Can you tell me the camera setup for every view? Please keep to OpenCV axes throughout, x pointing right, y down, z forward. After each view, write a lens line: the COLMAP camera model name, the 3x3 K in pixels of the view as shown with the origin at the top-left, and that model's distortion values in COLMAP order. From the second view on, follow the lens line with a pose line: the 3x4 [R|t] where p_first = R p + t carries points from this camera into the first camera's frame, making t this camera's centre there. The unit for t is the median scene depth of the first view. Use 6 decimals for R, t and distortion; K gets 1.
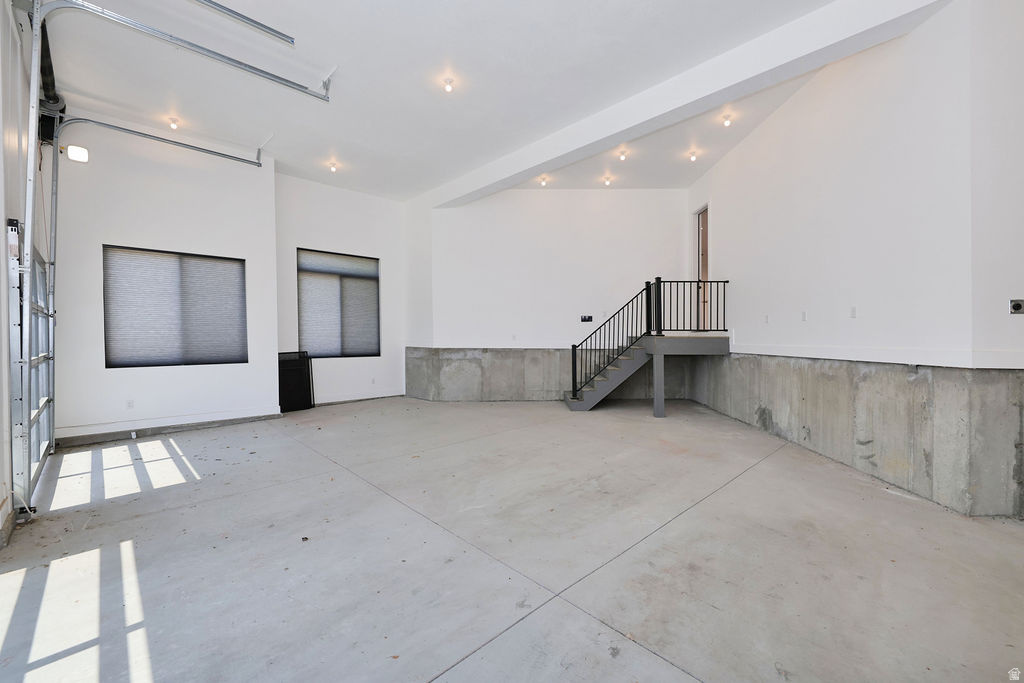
lens RADIAL K [[429.5, 0, 510.3], [0, 429.5, 347.8], [0, 0, 1]] dist [-0.002078, -0.000121]
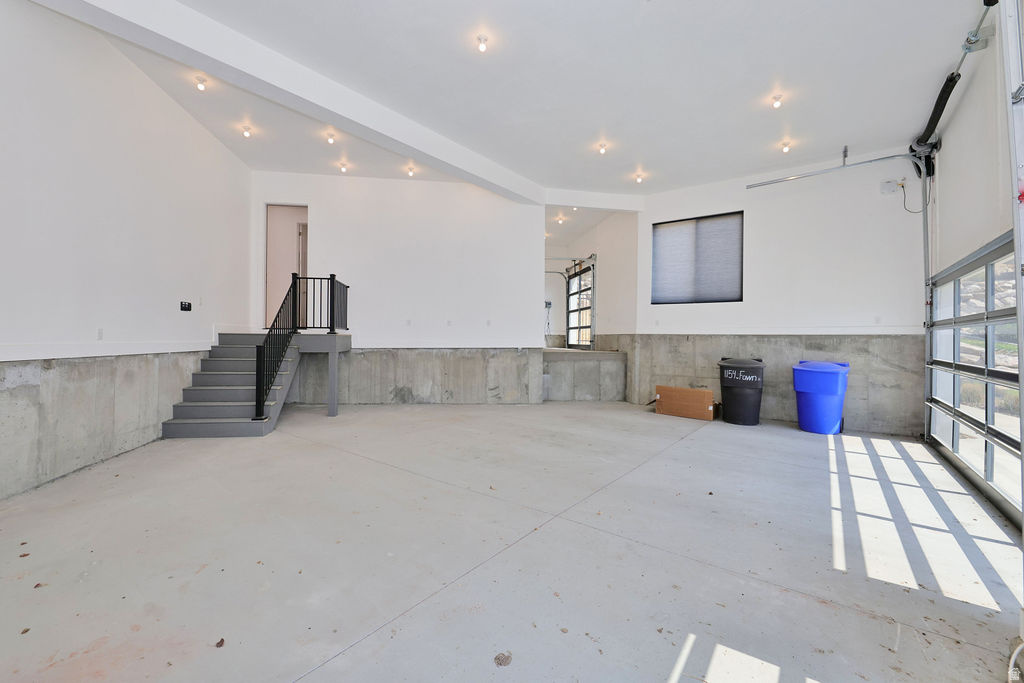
lens RADIAL K [[433.1, 0, 508.3], [0, 433.1, 336.4], [0, 0, 1]] dist [-0.002514, -0.000099]
pose [[-0.177666, -0.002496, 0.984088, -0.789561], [0.018686, 0.999808, 0.005910, -0.021992], [-0.983913, 0.019439, -0.177585, 0.871342]]
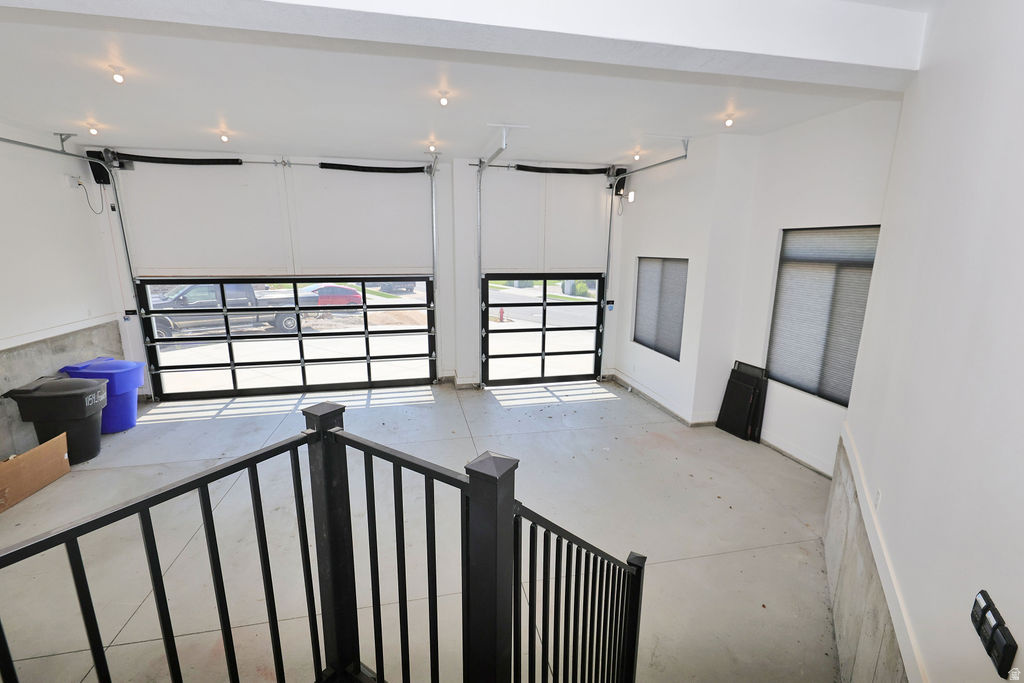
lens RADIAL K [[433.1, 0, 508.3], [0, 433.1, 336.4], [0, 0, 1]] dist [-0.002514, -0.000099]
pose [[-0.523271, 0.169590, -0.835121, 0.497051], [-0.030943, 0.975570, 0.217500, -0.258986], [0.851605, 0.139652, -0.505239, 1.284162]]
